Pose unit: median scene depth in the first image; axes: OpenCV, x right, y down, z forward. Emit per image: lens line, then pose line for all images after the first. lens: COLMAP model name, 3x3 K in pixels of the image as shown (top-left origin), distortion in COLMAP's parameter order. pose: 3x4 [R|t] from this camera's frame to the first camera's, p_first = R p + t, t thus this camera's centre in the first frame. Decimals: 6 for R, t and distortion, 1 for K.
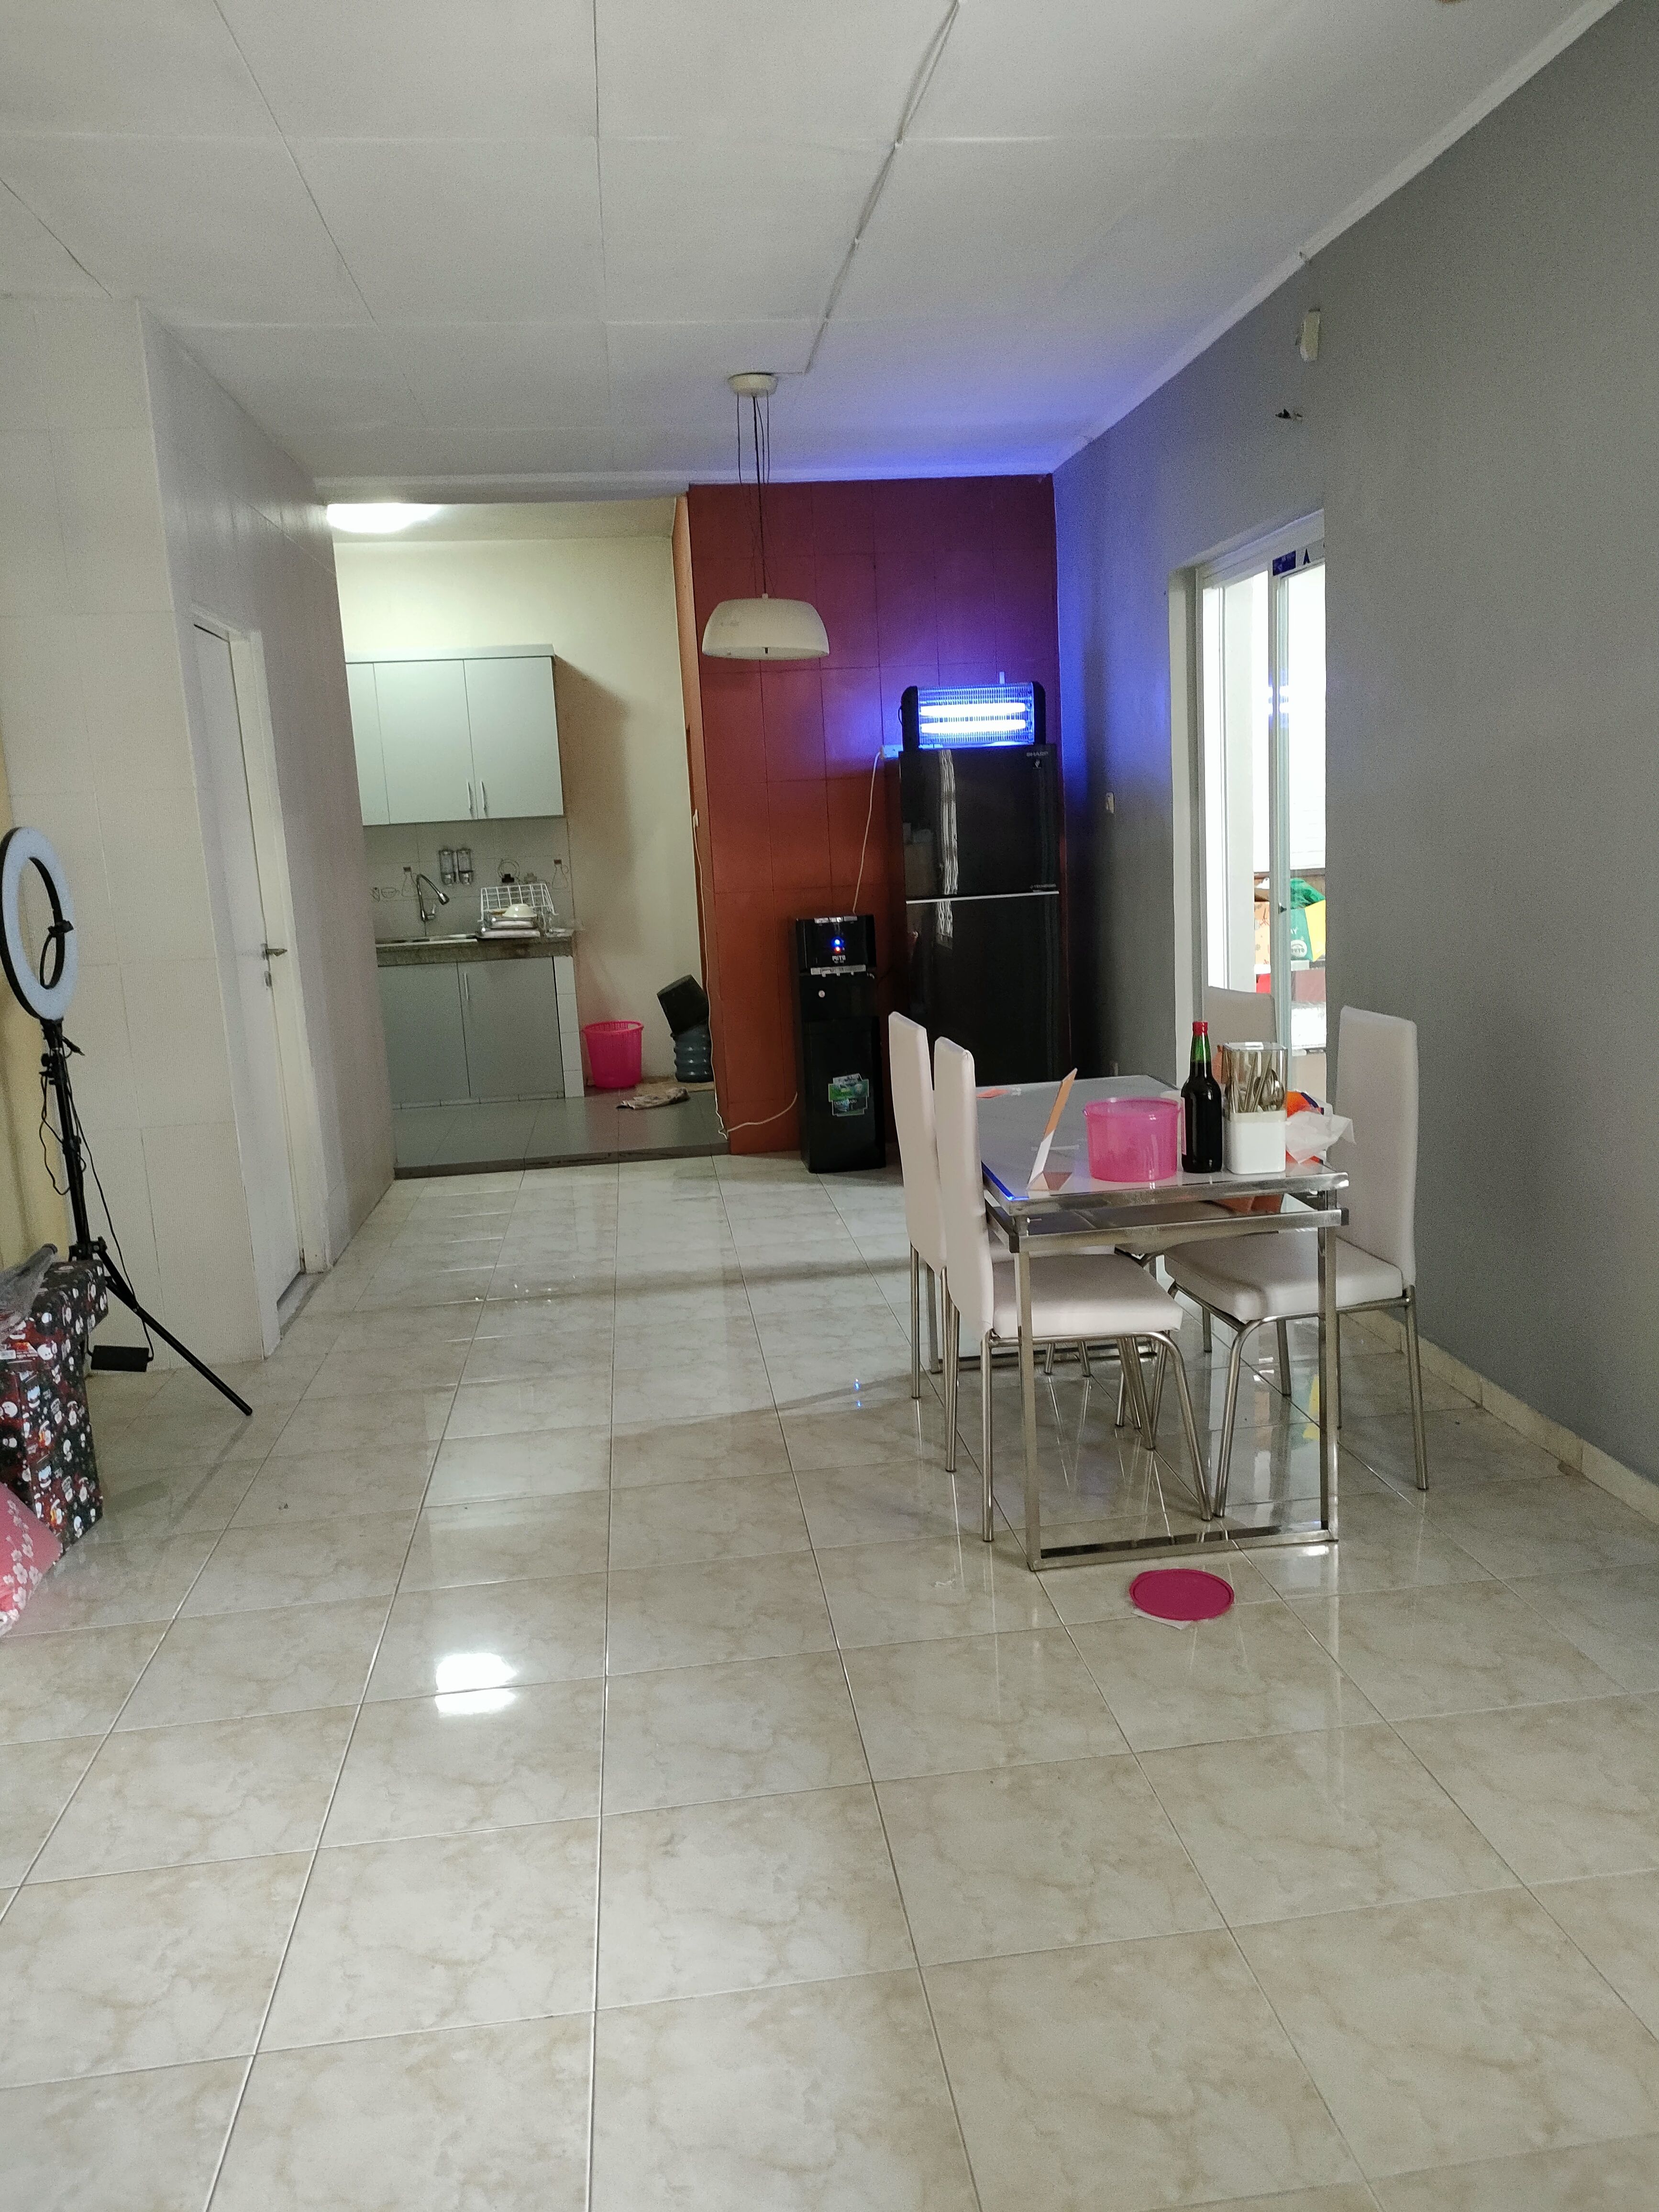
lens RADIAL K [[1658.6, 0, 830.5], [0, 1658.6, 1109.6], [0, 0, 1]] dist [0.011174, -0.000645]
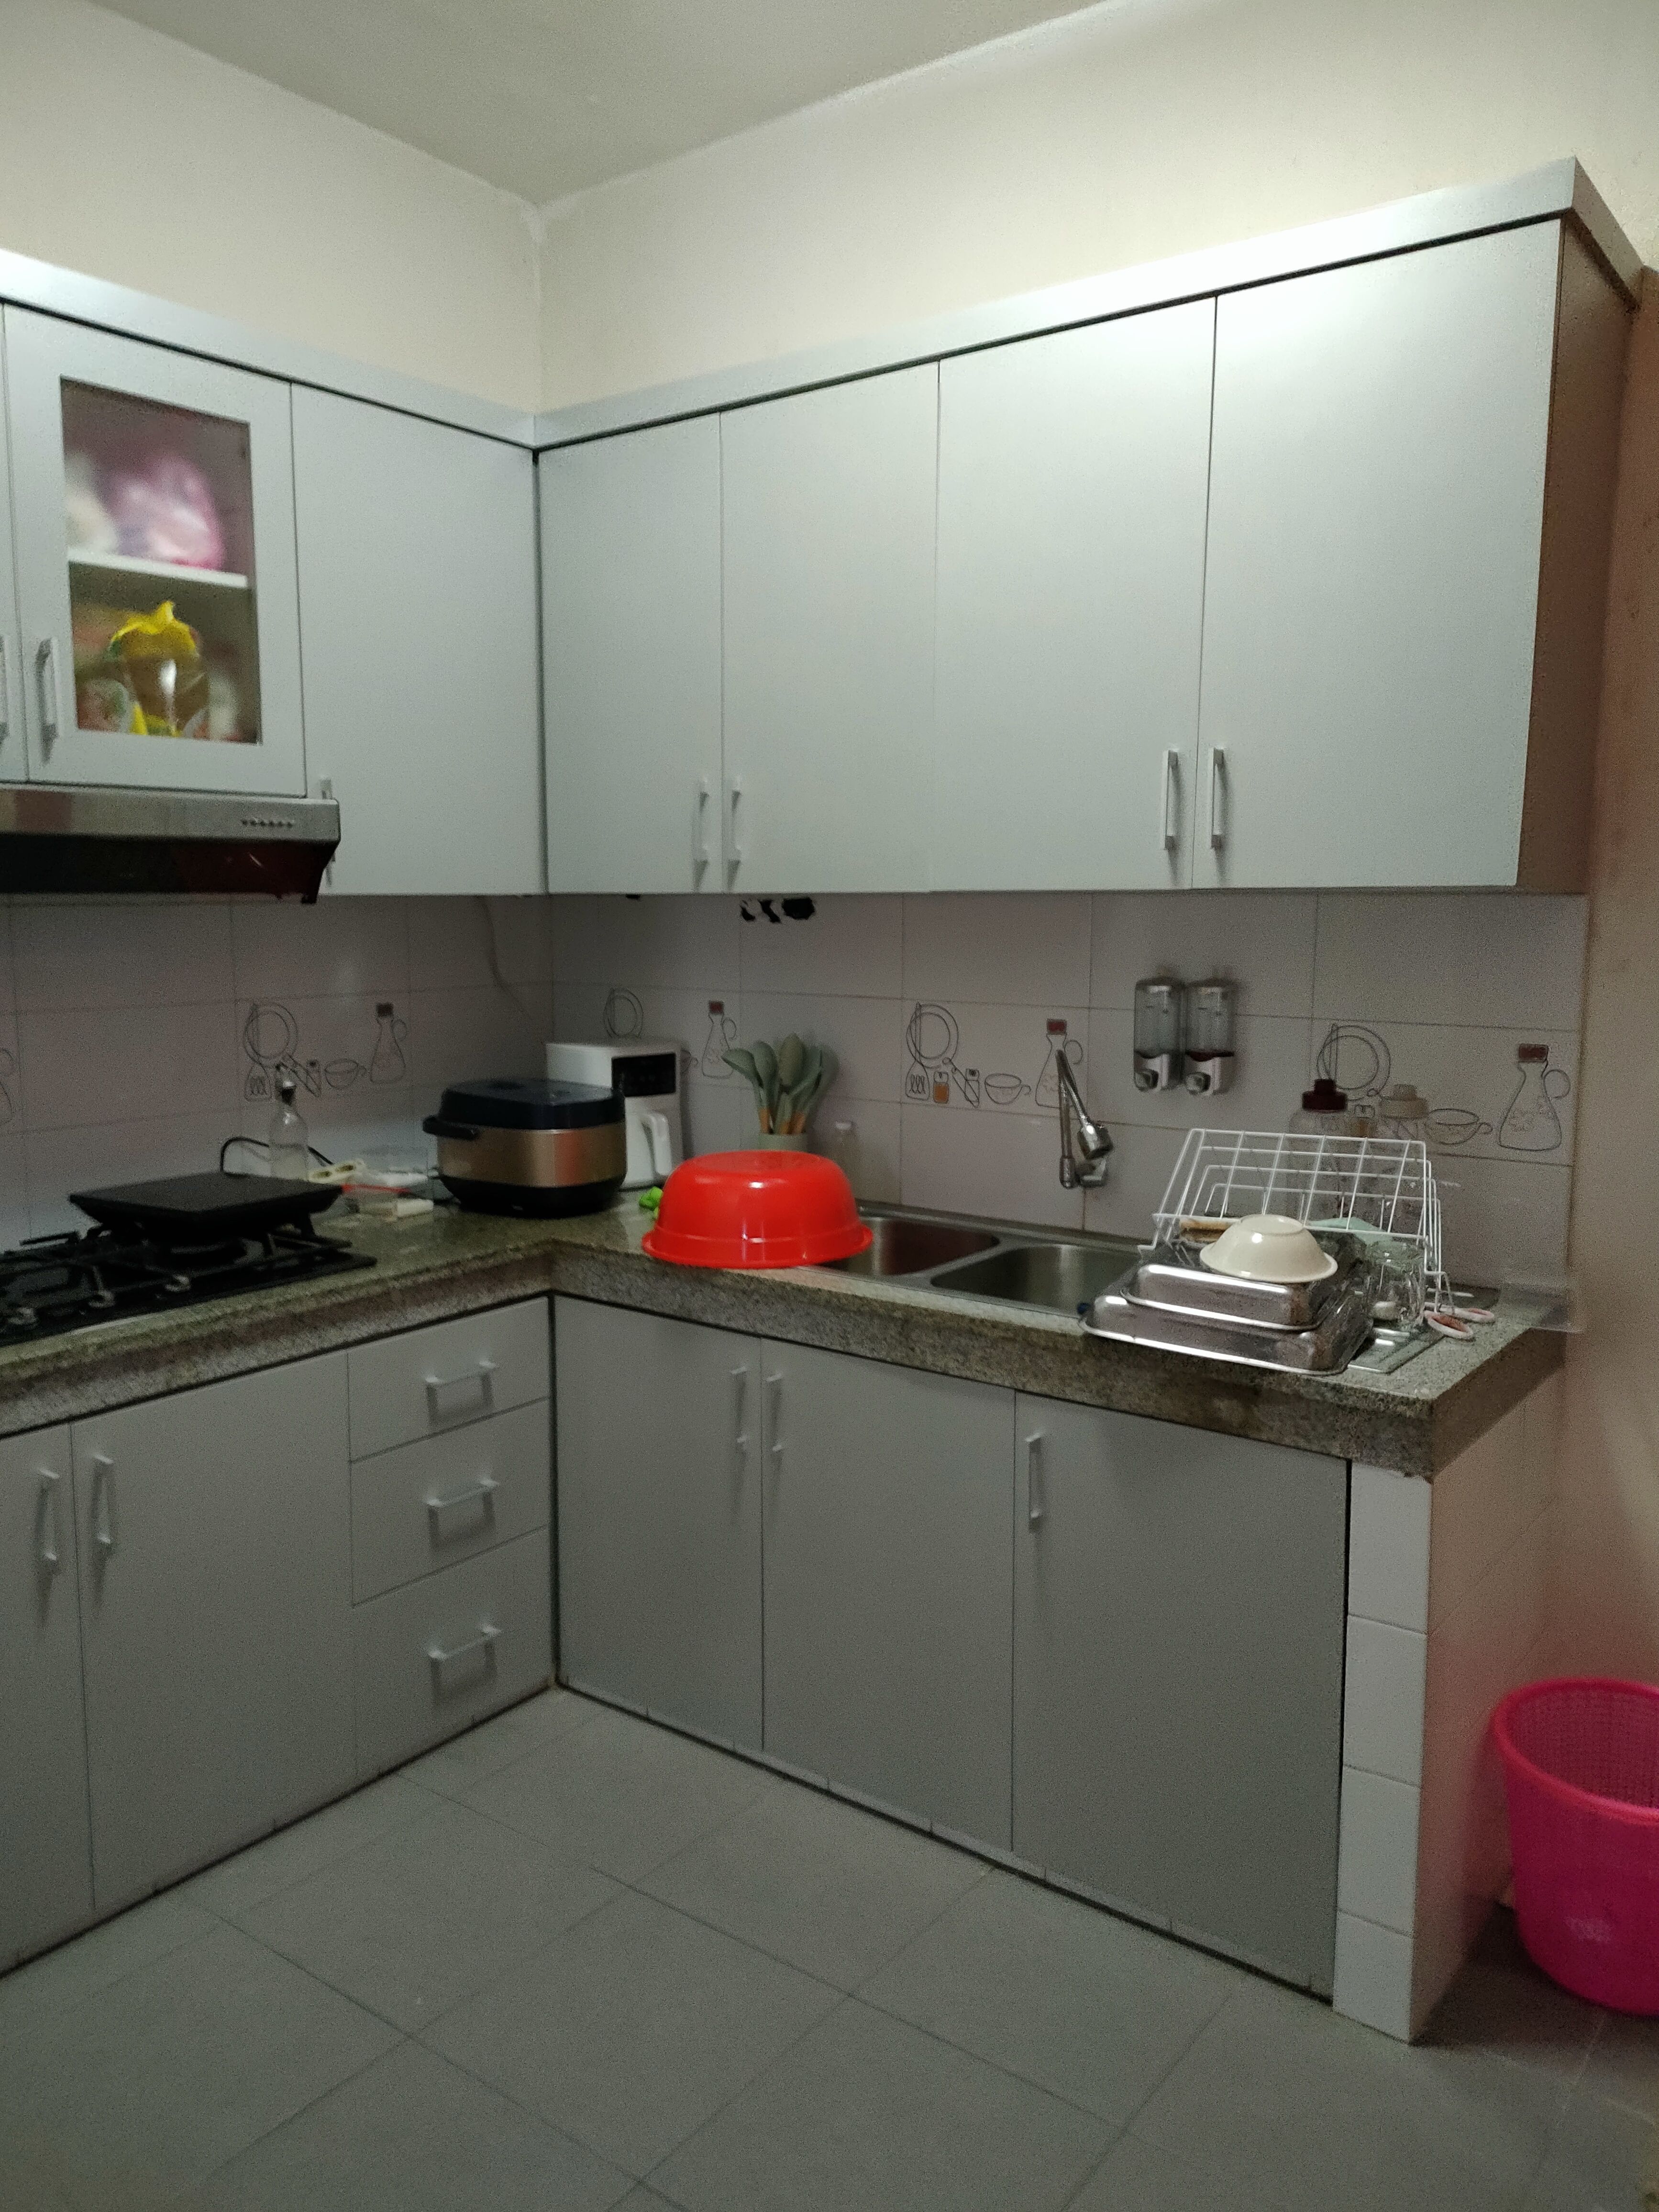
lens RADIAL K [[1658.6, 0, 830.8], [0, 1658.6, 1107.4], [0, 0, 1]] dist [0.011174, -0.000645]
pose [[0.720008, 0.140959, -0.679499, -0.030408], [-0.159132, 0.986599, 0.036047, -0.066575], [0.675474, 0.082176, 0.732790, 0.363797]]
